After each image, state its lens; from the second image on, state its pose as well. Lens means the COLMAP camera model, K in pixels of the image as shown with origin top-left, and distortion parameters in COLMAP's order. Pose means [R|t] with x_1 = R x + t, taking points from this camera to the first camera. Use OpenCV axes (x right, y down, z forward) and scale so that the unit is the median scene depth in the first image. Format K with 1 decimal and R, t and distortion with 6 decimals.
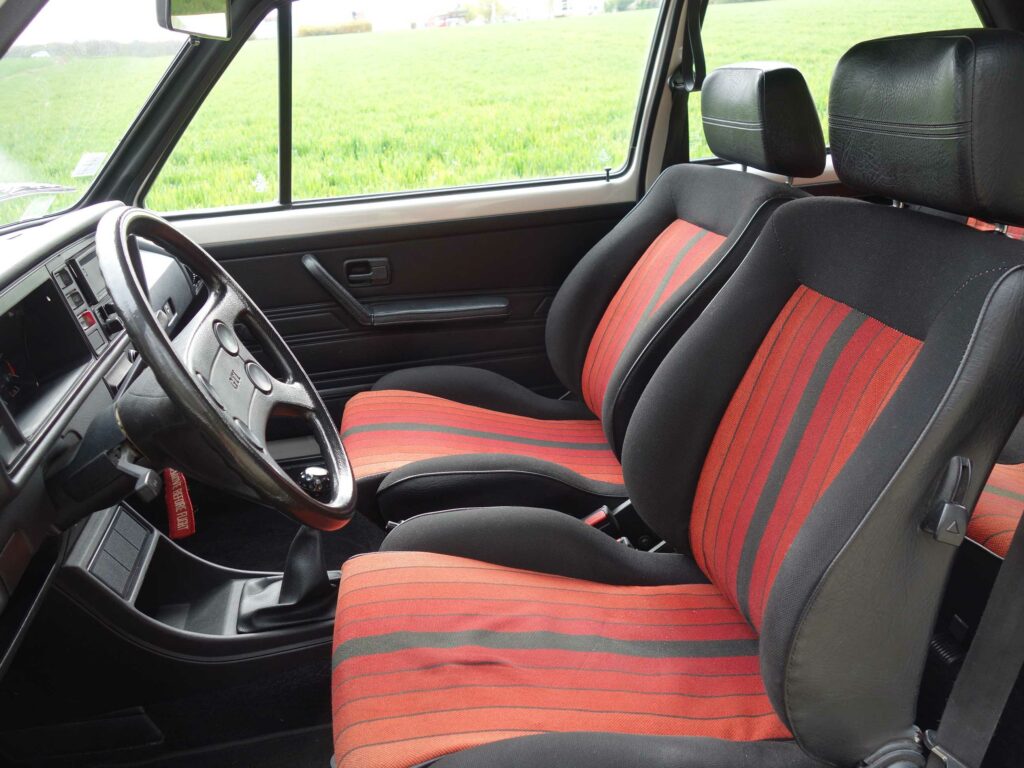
lens RADIAL K [[905.0, 0, 506.4], [0, 905.0, 385.0], [0, 0, 1]] dist [0.021201, -0.026752]
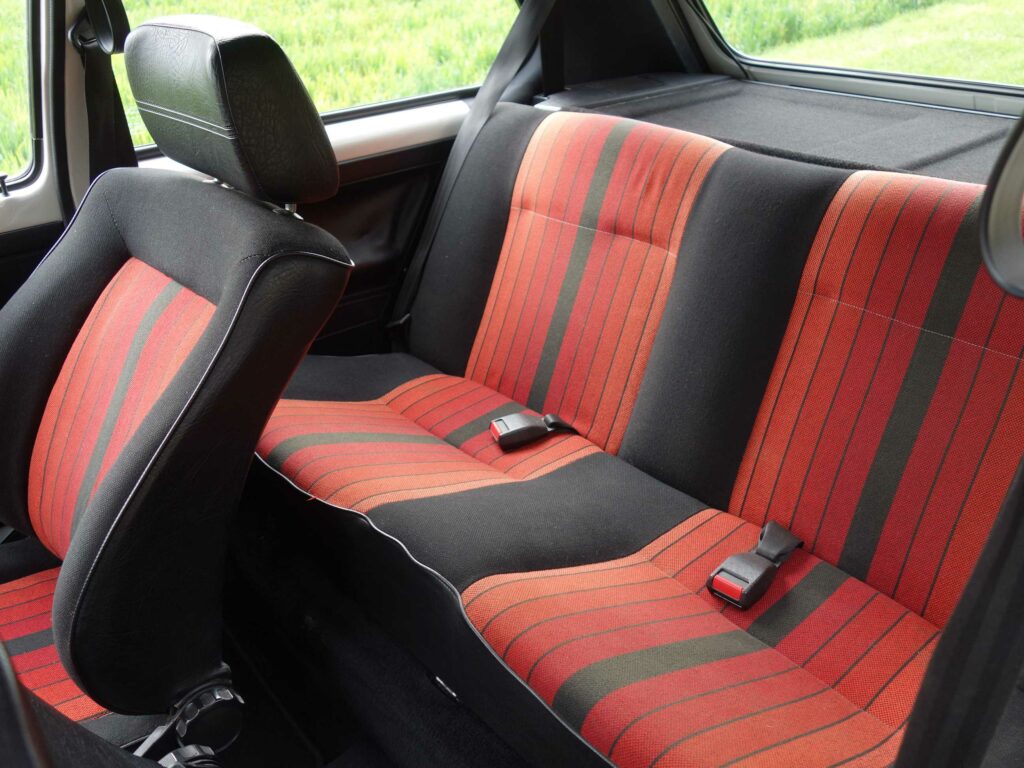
lens RADIAL K [[905.0, 0, 507.8], [0, 905.0, 394.8], [0, 0, 1]] dist [0.021201, -0.026752]
pose [[0.862524, -0.202306, 0.463815, 0.116424], [0.146131, 0.977133, 0.154455, -0.172610], [-0.484456, -0.065443, 0.872364, 0.343735]]
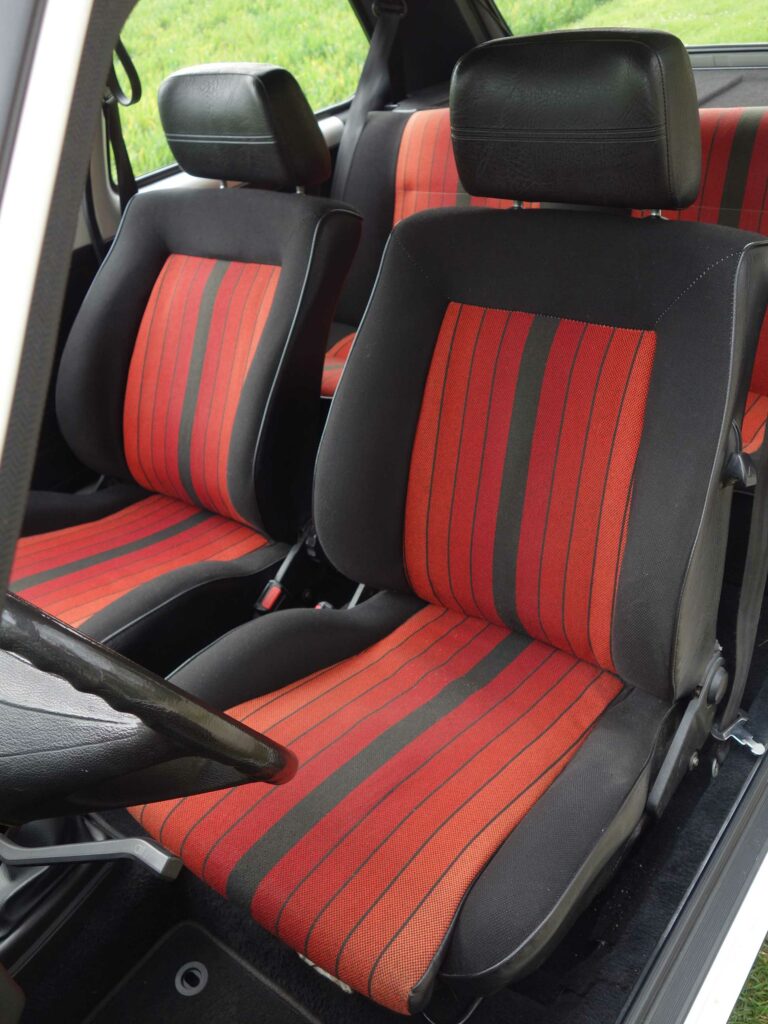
lens RADIAL K [[905.0, 0, 390.9], [0, 905.0, 513.3], [0, 0, 1]] dist [0.021201, -0.026752]
pose [[0.741666, -0.394336, 0.542615, -0.274286], [0.301206, 0.918589, 0.255869, -0.130334], [-0.599339, -0.026330, 0.800062, 0.172633]]
